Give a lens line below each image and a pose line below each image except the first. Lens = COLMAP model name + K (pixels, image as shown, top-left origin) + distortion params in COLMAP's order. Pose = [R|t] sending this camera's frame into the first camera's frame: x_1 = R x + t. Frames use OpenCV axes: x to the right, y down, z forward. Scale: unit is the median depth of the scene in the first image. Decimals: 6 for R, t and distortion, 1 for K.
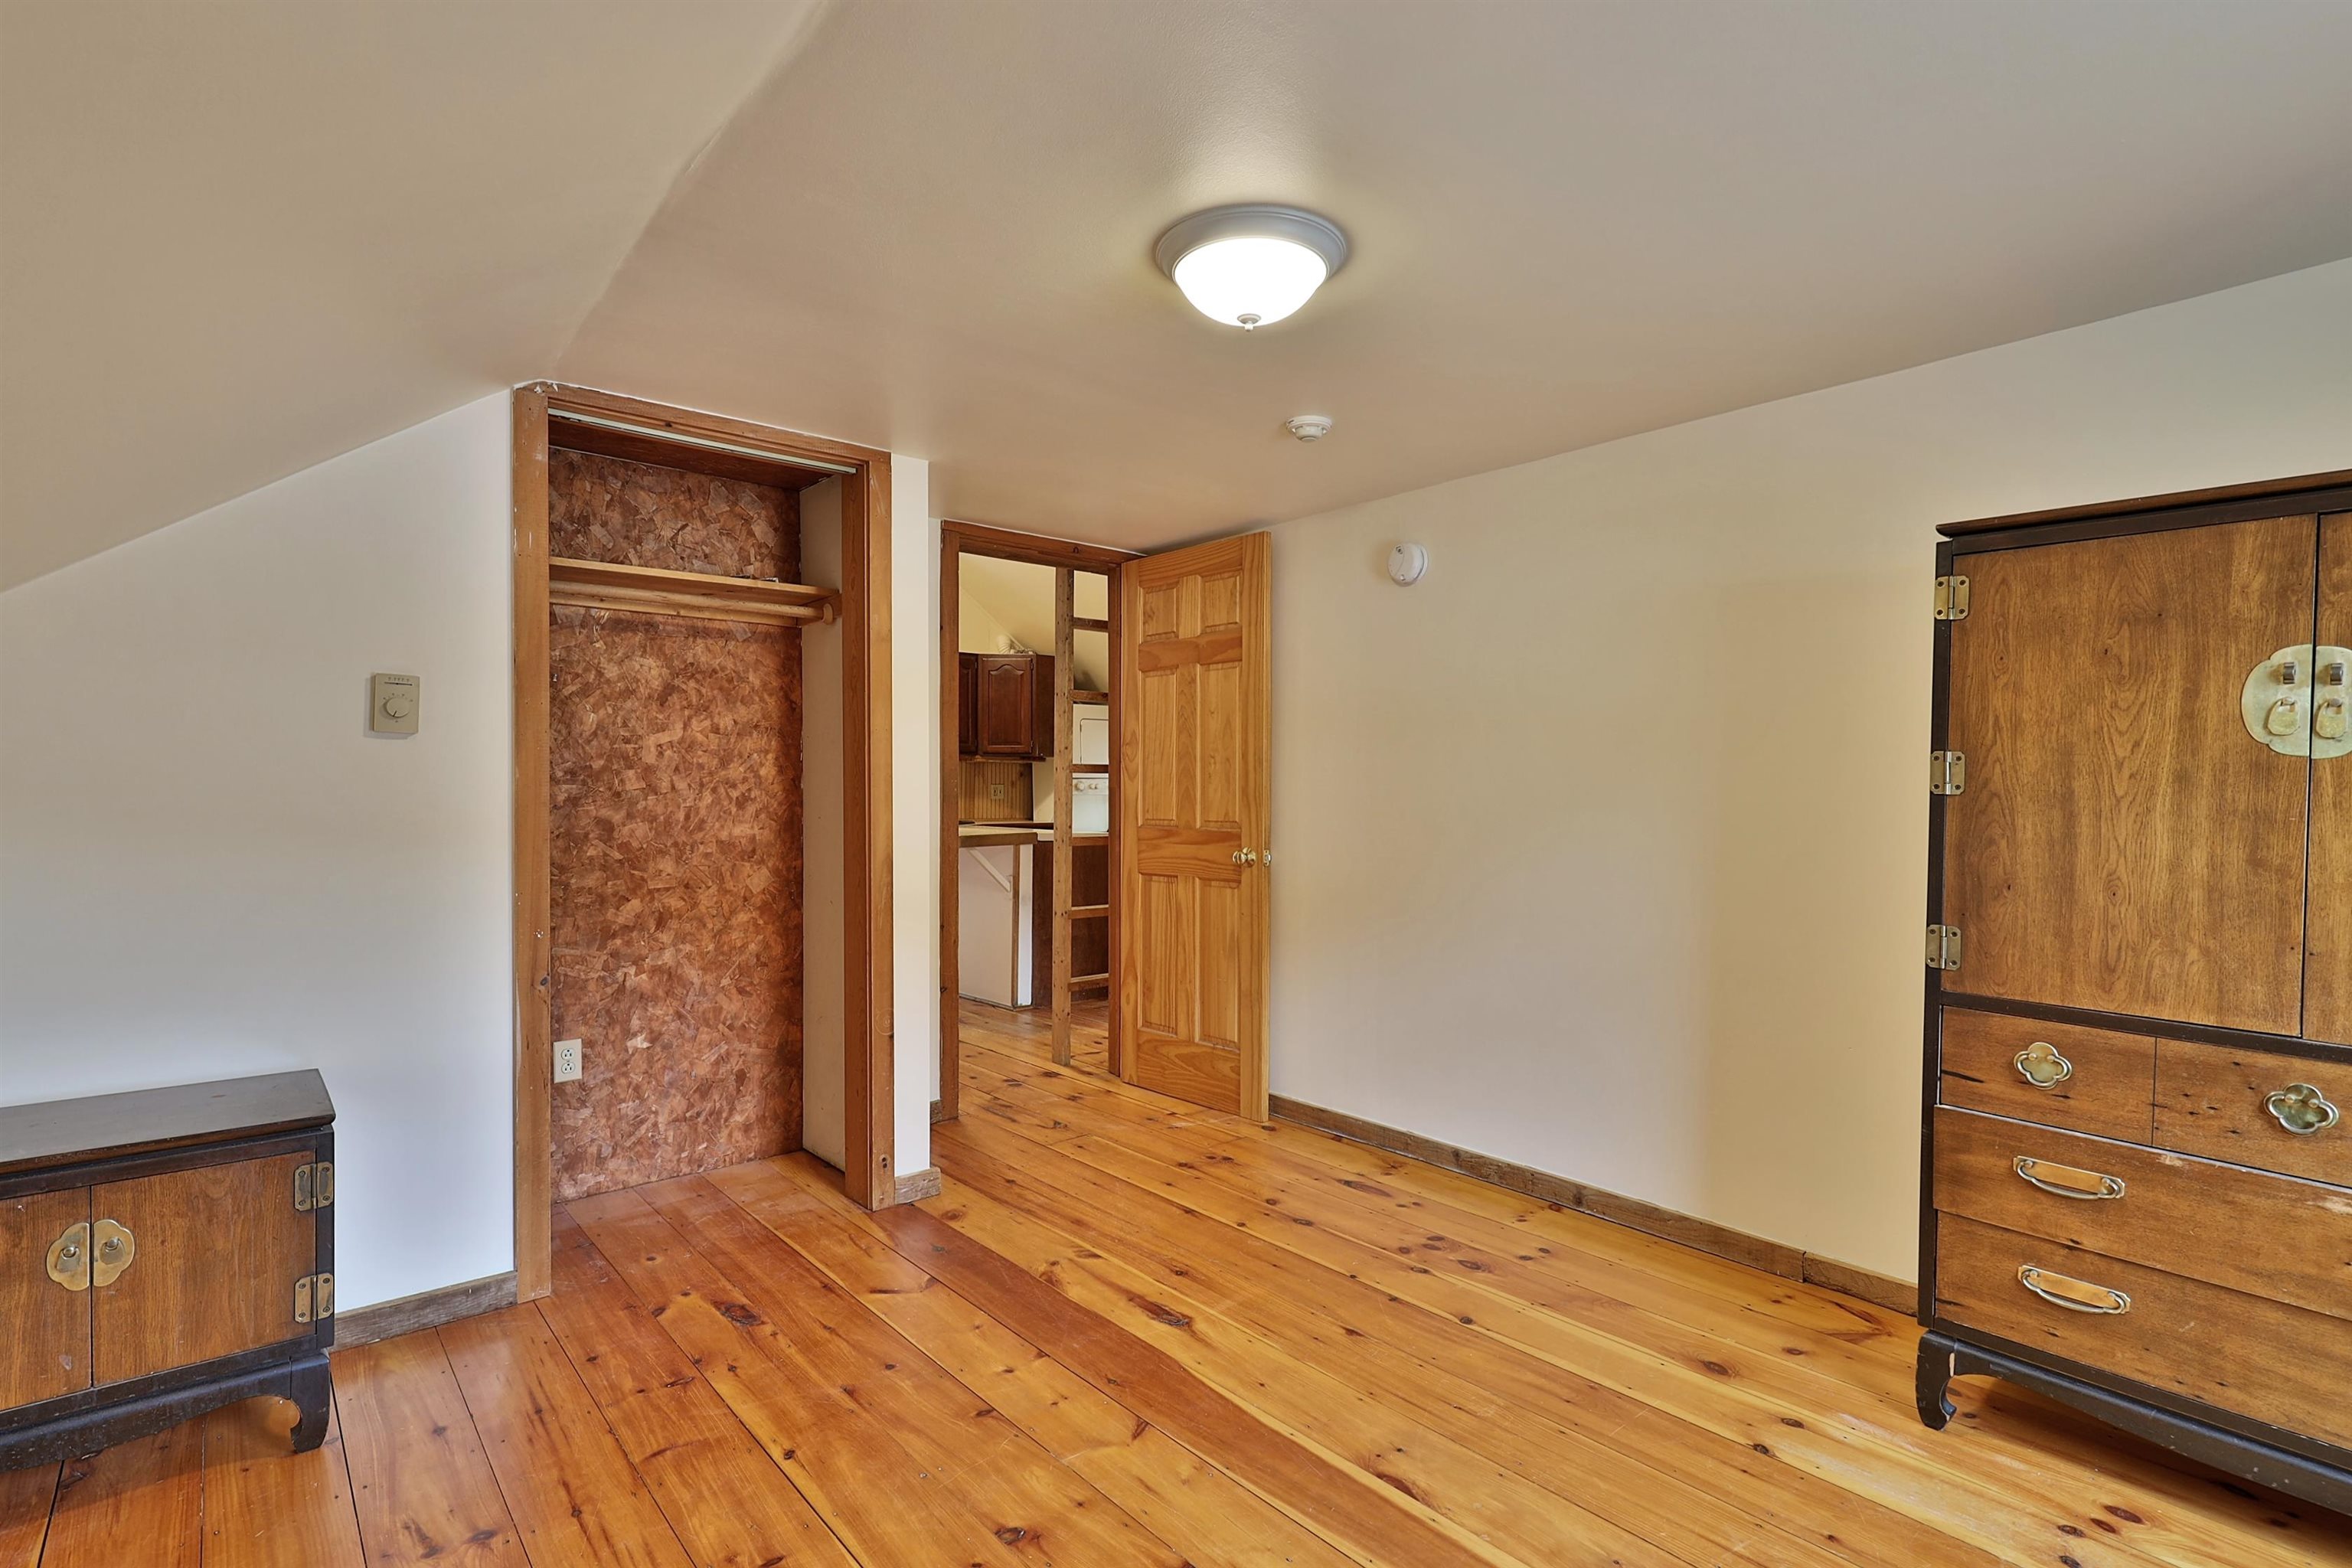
lens RADIAL K [[1118.4, 0, 1185.1], [0, 1118.4, 799.4], [0, 0, 1]] dist [0.005221, -0.006130]
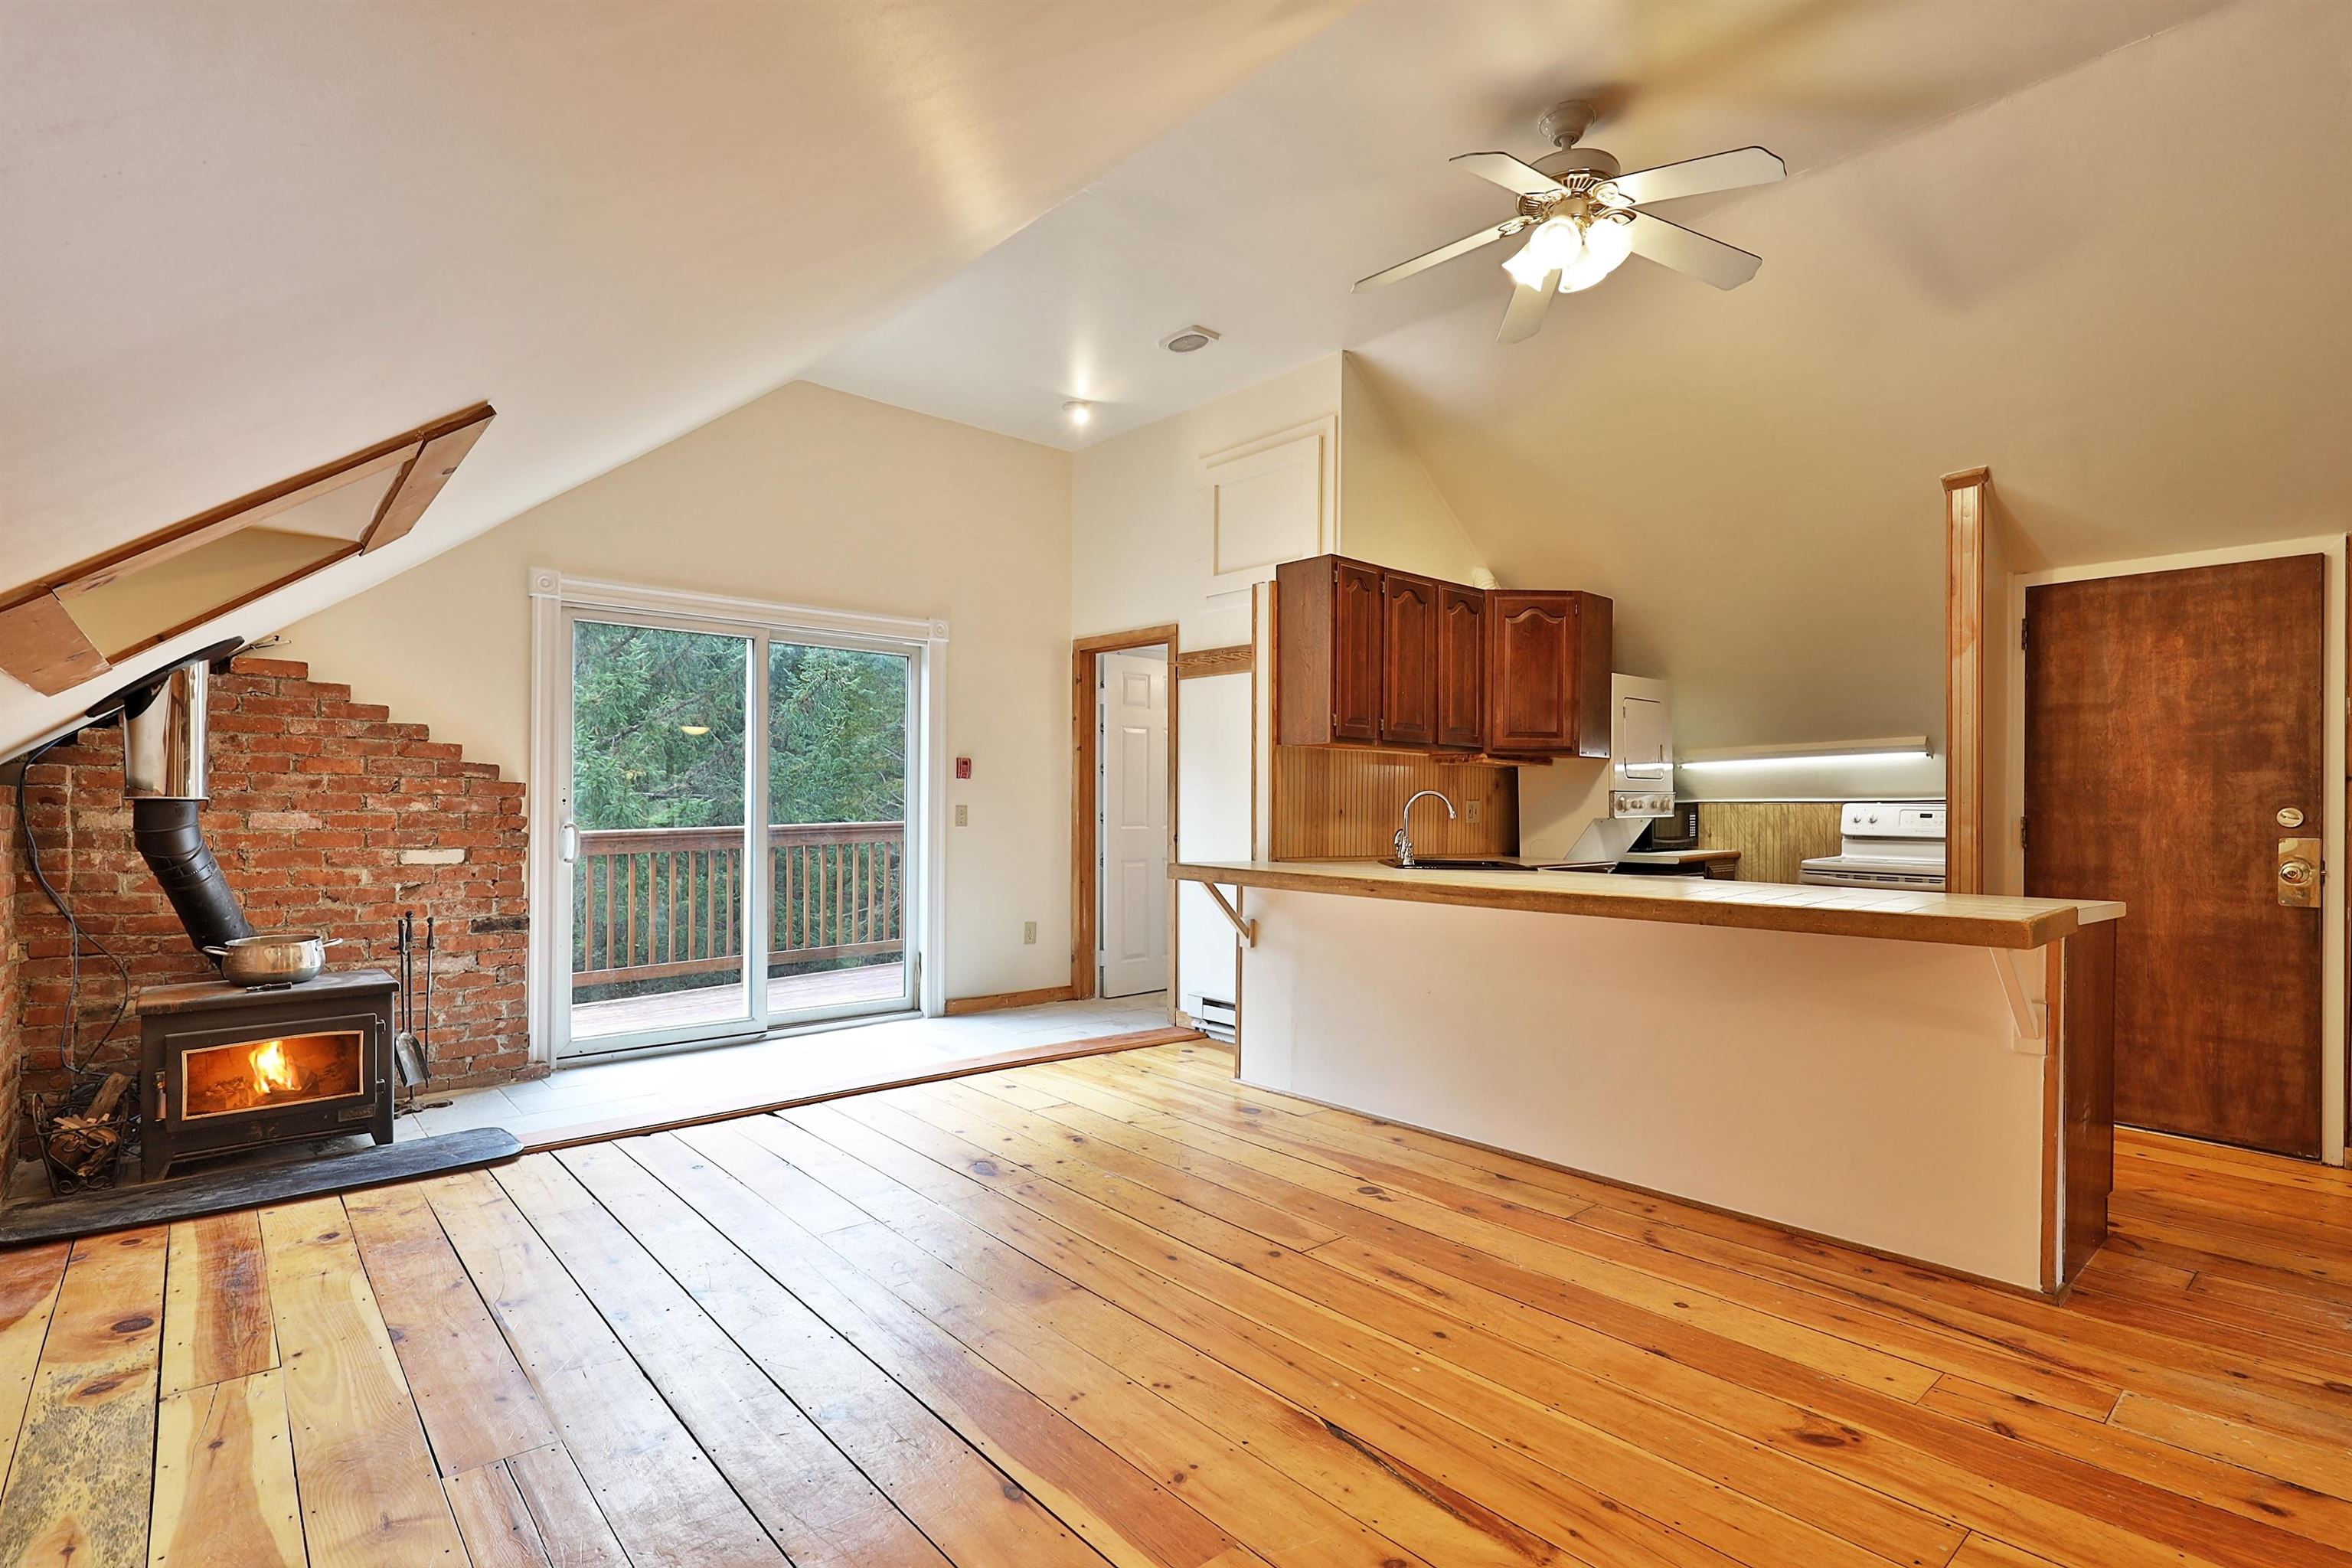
lens RADIAL K [[1118.4, 0, 1185.1], [0, 1118.4, 799.4], [0, 0, 1]] dist [0.005221, -0.006130]
pose [[0.999948, 0.010028, 0.001963, -0.343128], [-0.010006, 0.999888, -0.011163, -0.005471], [-0.002074, 0.011143, 0.999936, 0.377941]]
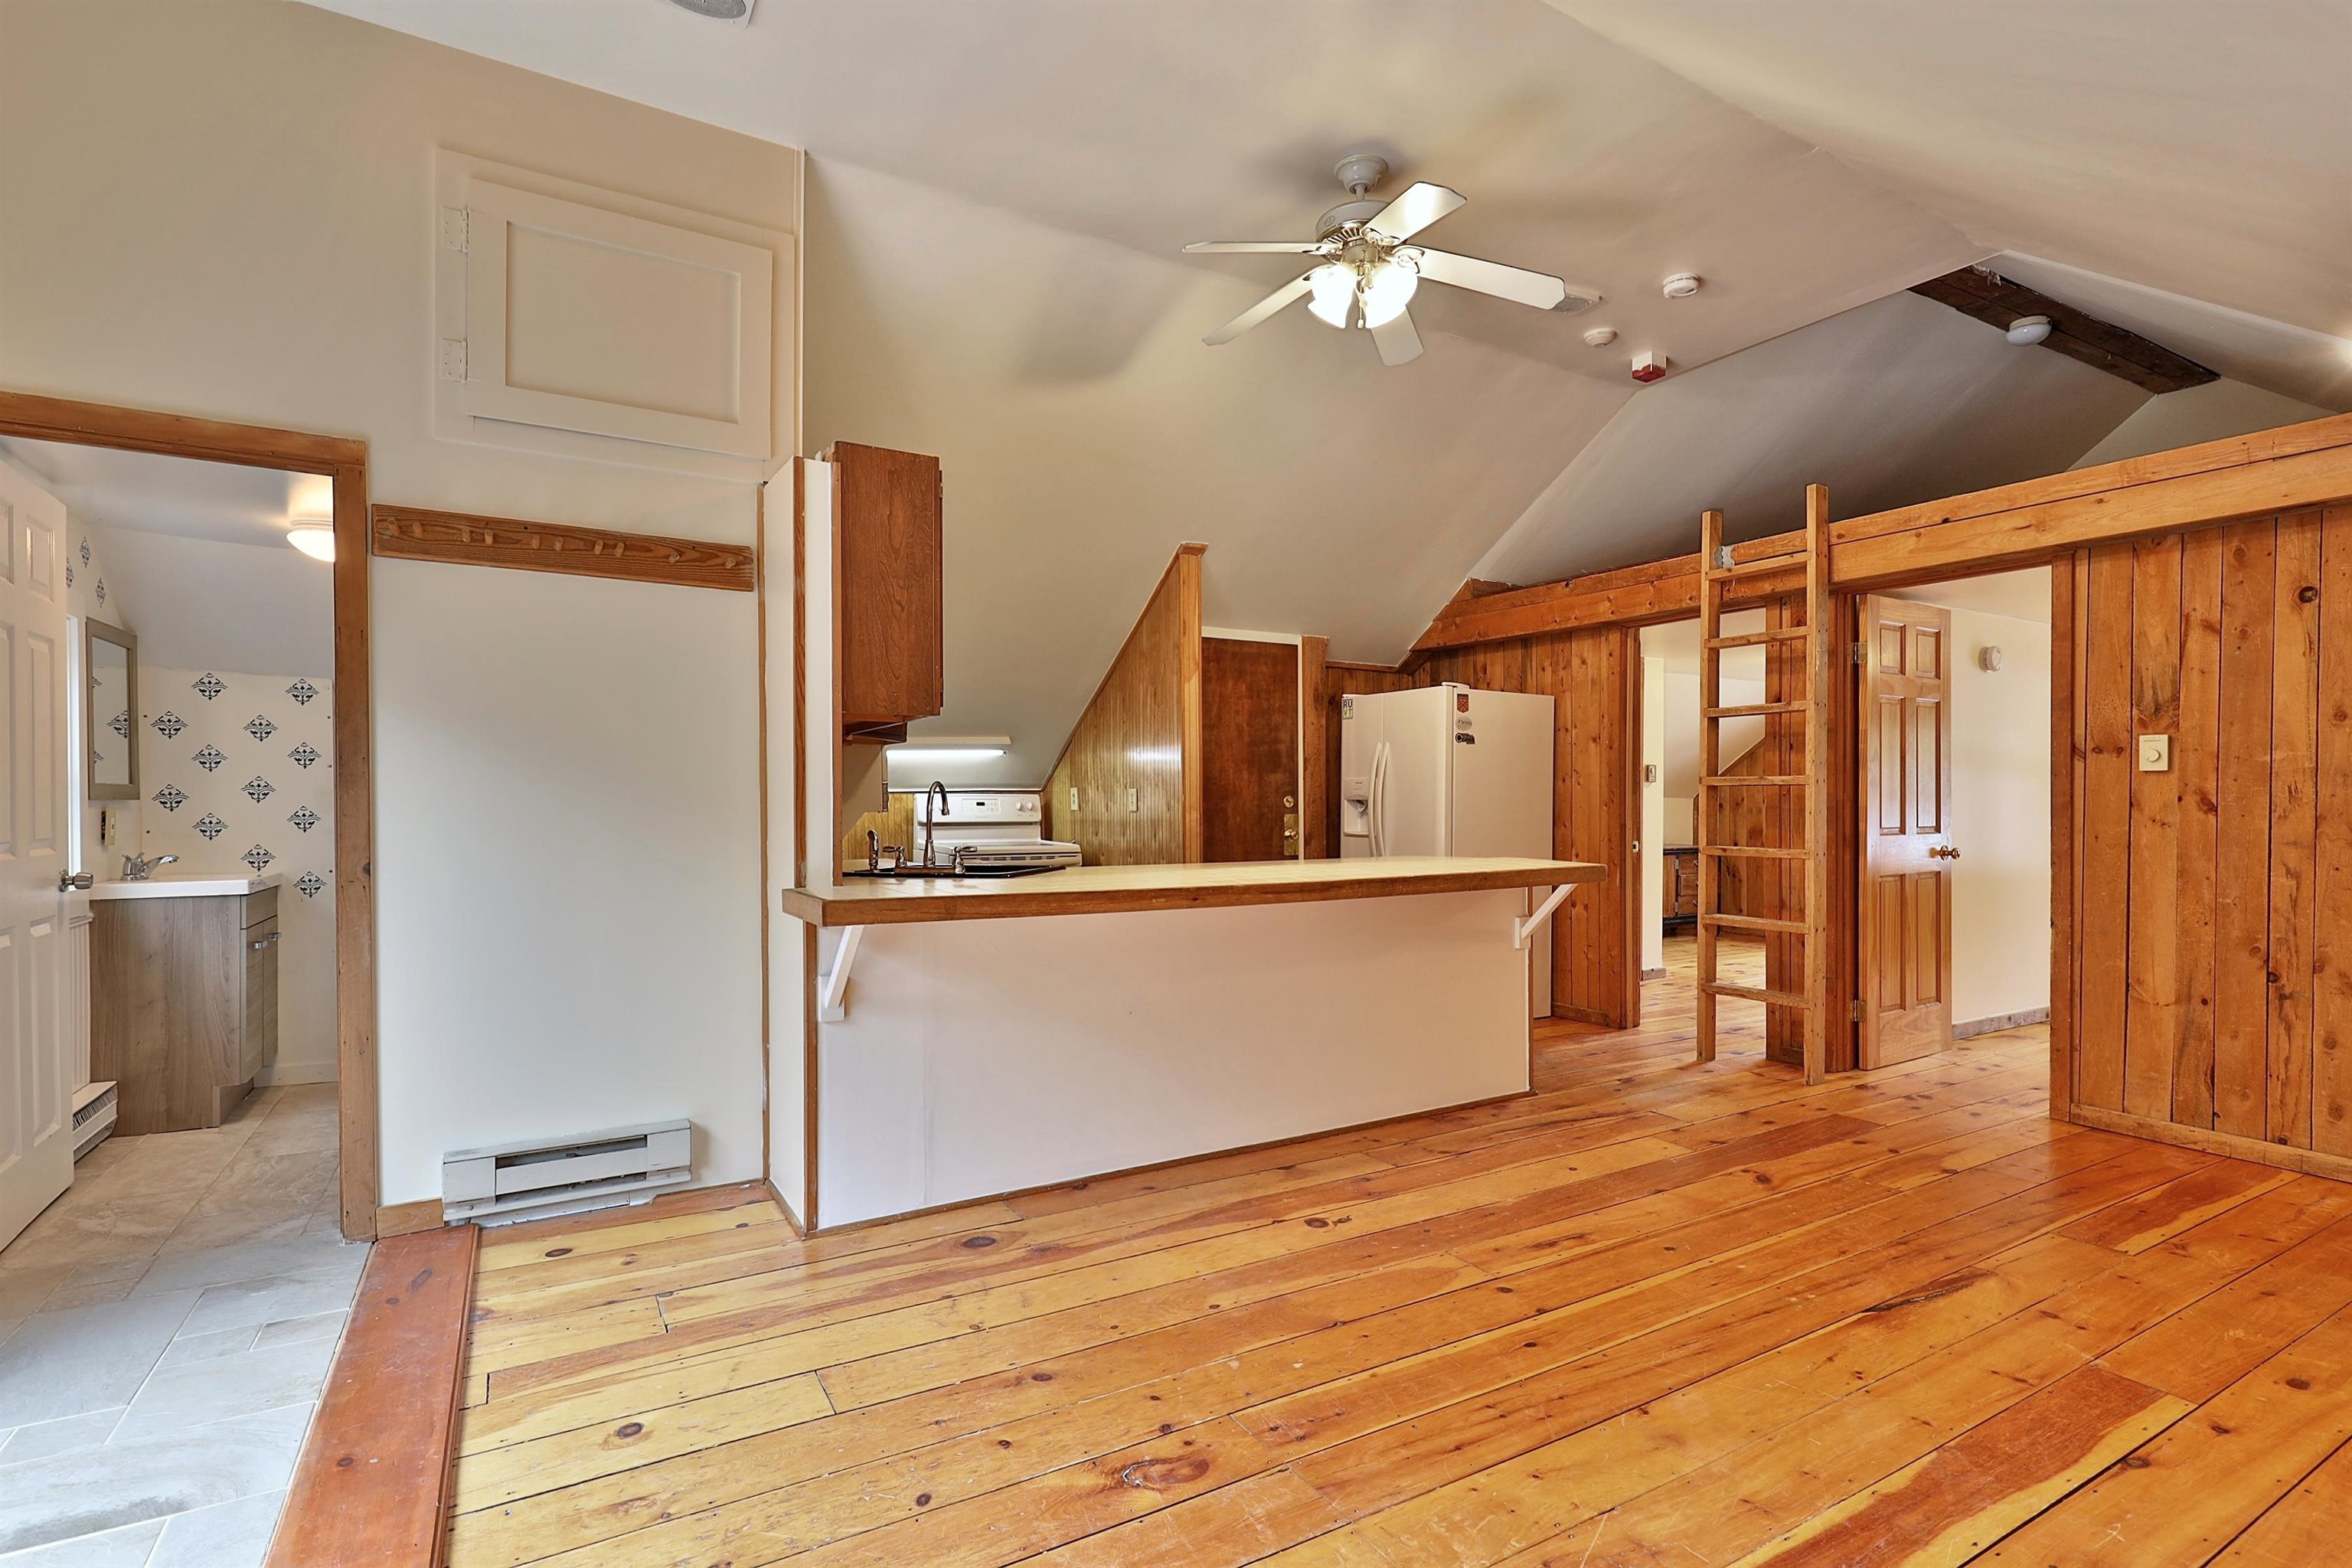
lens RADIAL K [[1118.4, 0, 1185.1], [0, 1118.4, 799.4], [0, 0, 1]] dist [0.005221, -0.006130]
pose [[0.185166, 0.000461, 0.982707, -0.635458], [0.006146, 0.999980, -0.001627, -0.008422], [-0.982688, 0.006341, 0.185159, 0.746012]]
